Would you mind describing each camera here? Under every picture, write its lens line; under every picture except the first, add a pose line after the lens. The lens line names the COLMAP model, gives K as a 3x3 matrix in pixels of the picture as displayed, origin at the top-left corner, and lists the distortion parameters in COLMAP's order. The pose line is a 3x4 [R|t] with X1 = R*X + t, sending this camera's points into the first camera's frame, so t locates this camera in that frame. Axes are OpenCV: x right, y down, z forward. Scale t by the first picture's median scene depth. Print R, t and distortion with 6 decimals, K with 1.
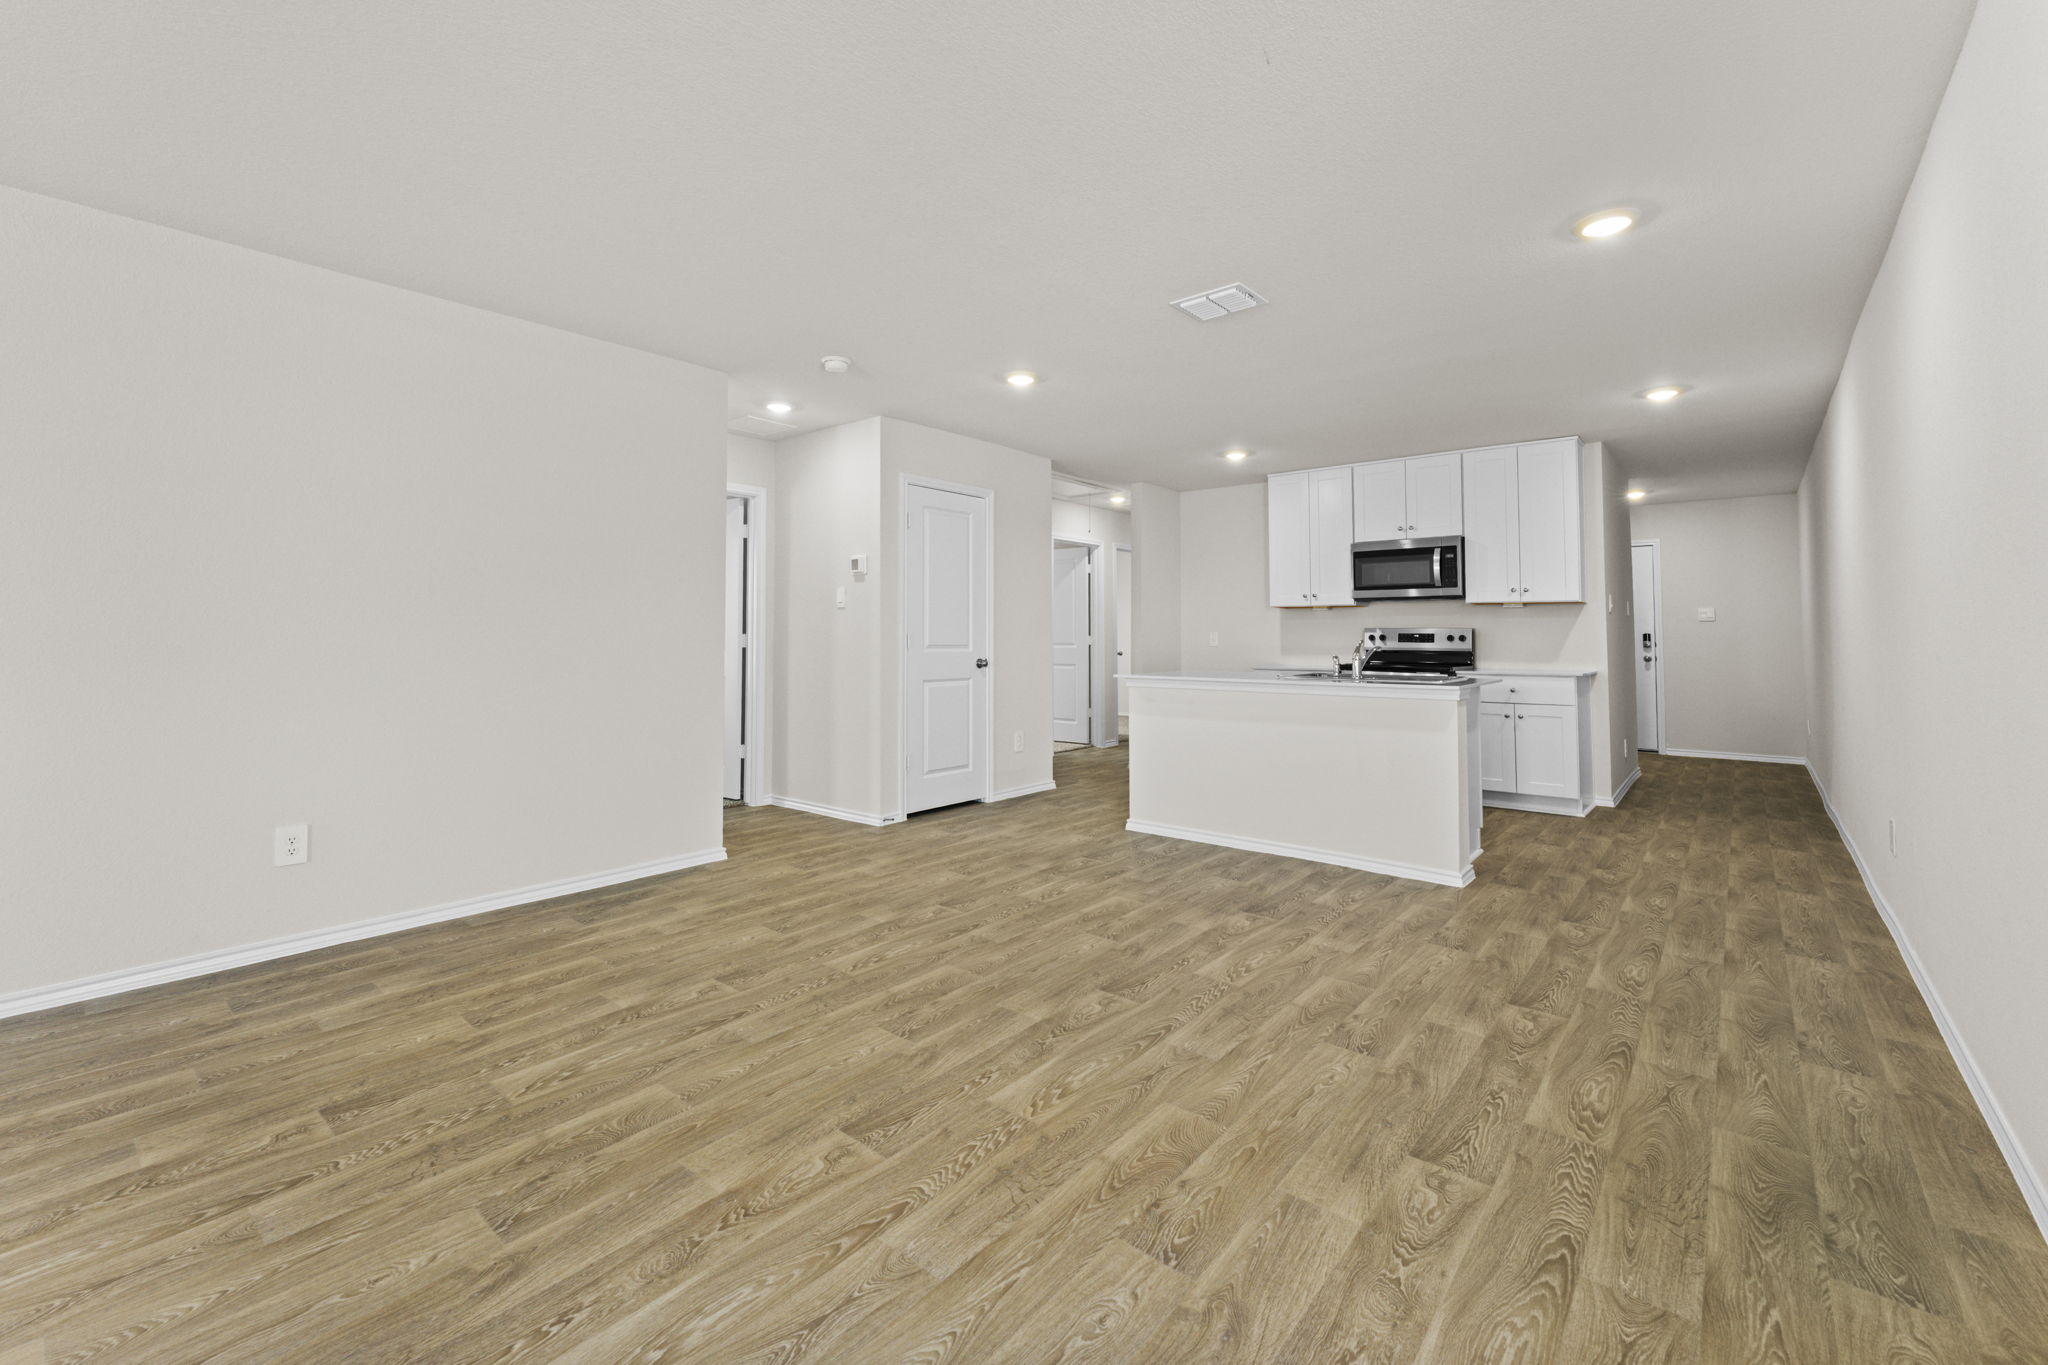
lens RADIAL K [[854.1, 0, 1028.9], [0, 854.1, 626.8], [0, 0, 1]] dist [0.002333, -0.000738]
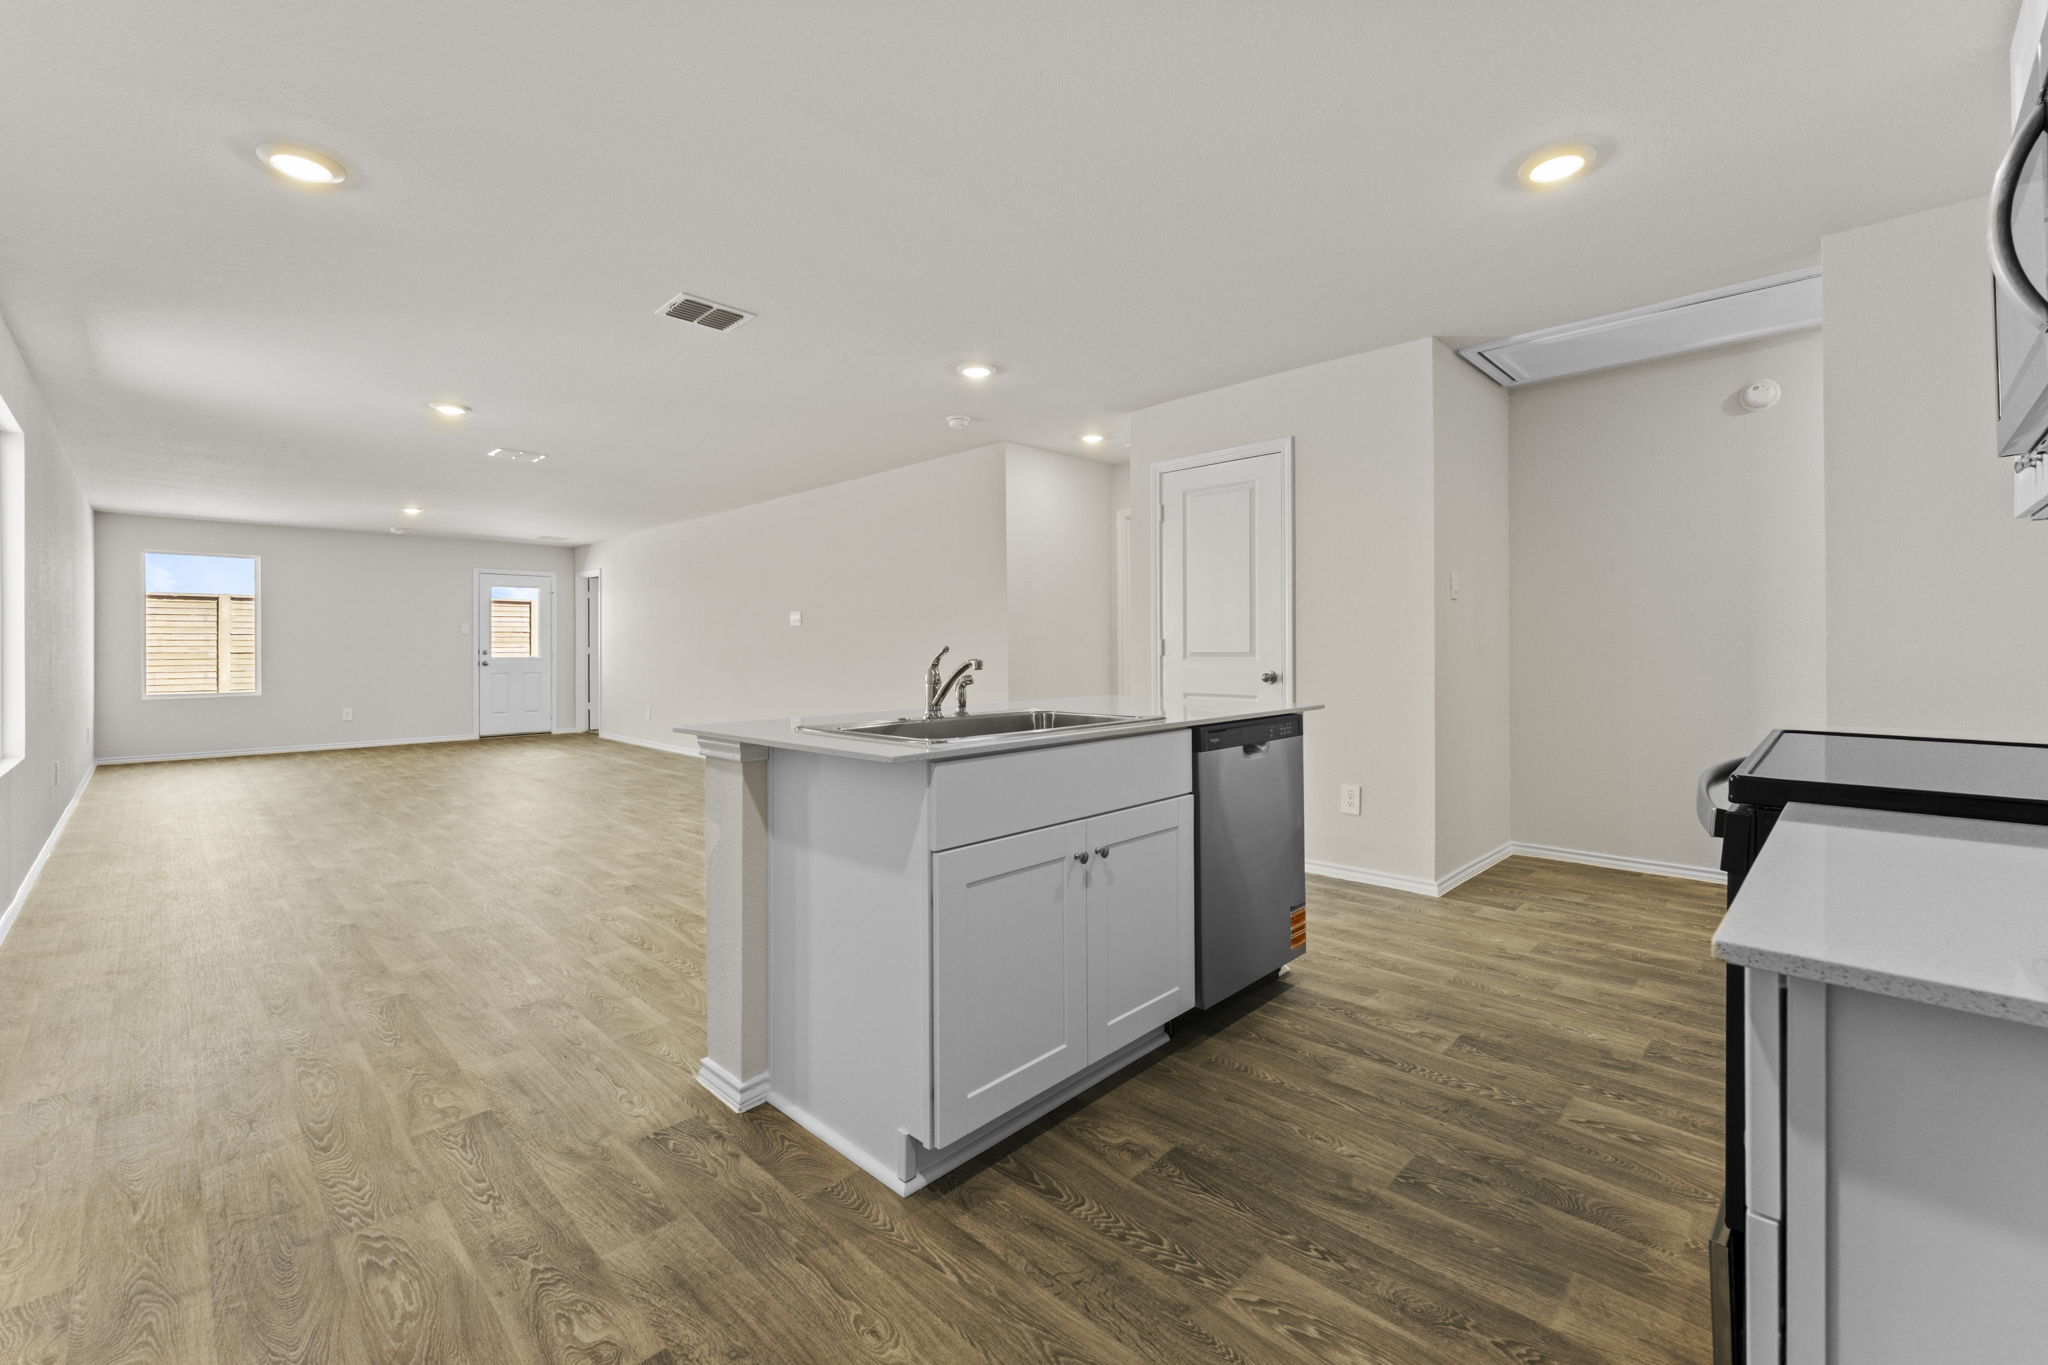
lens RADIAL K [[851.0, 0, 1012.3], [0, 851.0, 640.6], [0, 0, 1]] dist [0.000384, 0.000235]
pose [[-0.086290, -0.006617, -0.996248, 0.957448], [0.025396, 0.999638, -0.008839, 0.021271], [0.995946, -0.026064, -0.086091, 1.145205]]
